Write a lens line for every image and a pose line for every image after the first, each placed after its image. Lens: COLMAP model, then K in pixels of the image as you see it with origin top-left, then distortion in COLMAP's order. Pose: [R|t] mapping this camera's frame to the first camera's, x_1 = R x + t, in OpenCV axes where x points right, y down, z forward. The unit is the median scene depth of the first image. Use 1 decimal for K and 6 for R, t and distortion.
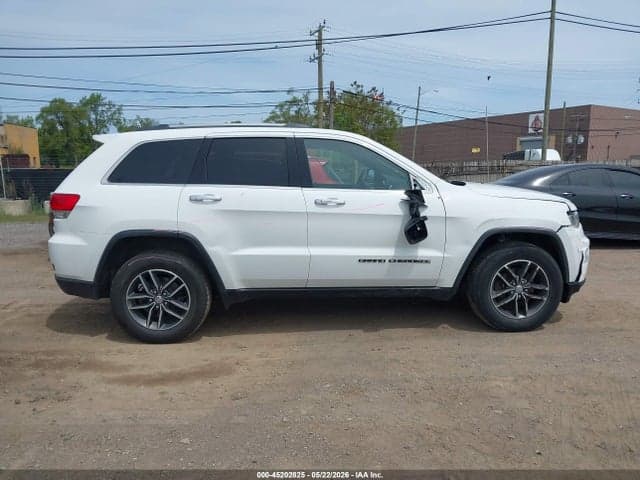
lens RADIAL K [[510.3, 0, 322.7], [0, 510.3, 230.1], [0, 0, 1]] dist [-0.001588, 0.004381]
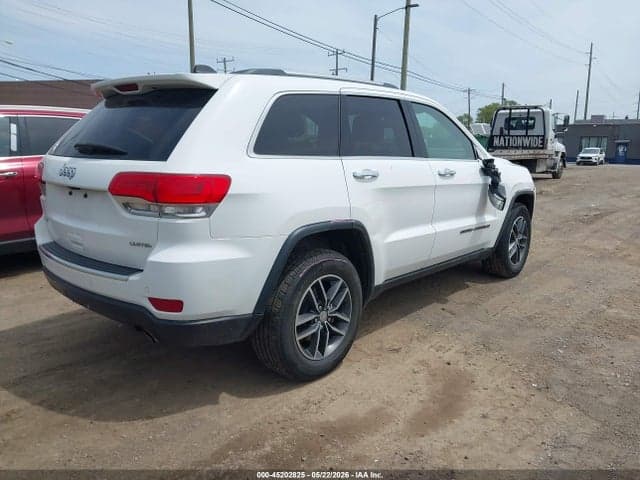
lens RADIAL K [[532.9, 0, 311.1], [0, 532.9, 240.4], [0, 0, 1]] dist [0.096281, -0.001493]
pose [[0.695878, -0.124062, 0.707363, -0.854469], [0.079955, 0.992226, 0.095366, -0.045614], [-0.713696, -0.009806, 0.700387, 0.481392]]
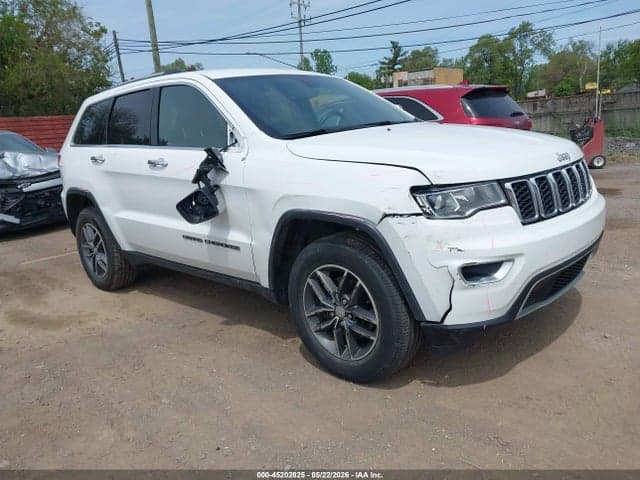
lens RADIAL K [[509.4, 0, 323.1], [0, 509.4, 247.7], [0, 0, 1]] dist [0.110023, -0.172178]
pose [[0.685407, 0.125809, -0.717209, 0.818708], [-0.012768, 0.986886, 0.160913, -0.058439], [0.728048, -0.101133, 0.678025, 0.597867]]
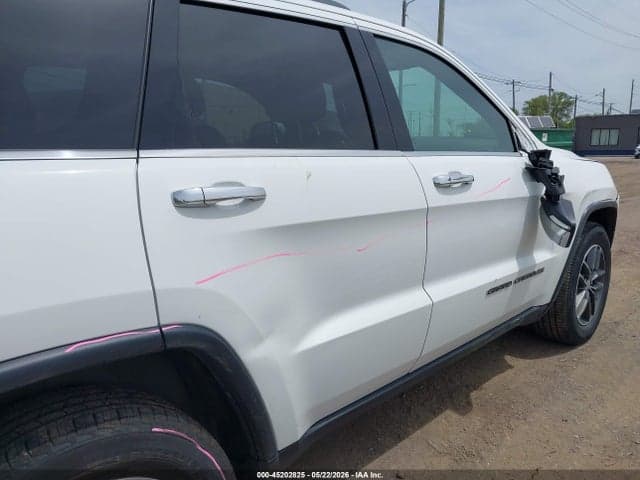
lens RADIAL K [[509.4, 0, 323.1], [0, 509.4, 247.7], [0, 0, 1]] dist [0.110023, -0.172178]
pose [[0.744459, -0.150016, 0.650597, -0.377955], [0.106999, 0.988643, 0.105527, -0.056135], [-0.659039, -0.008947, 0.752055, 0.718319]]
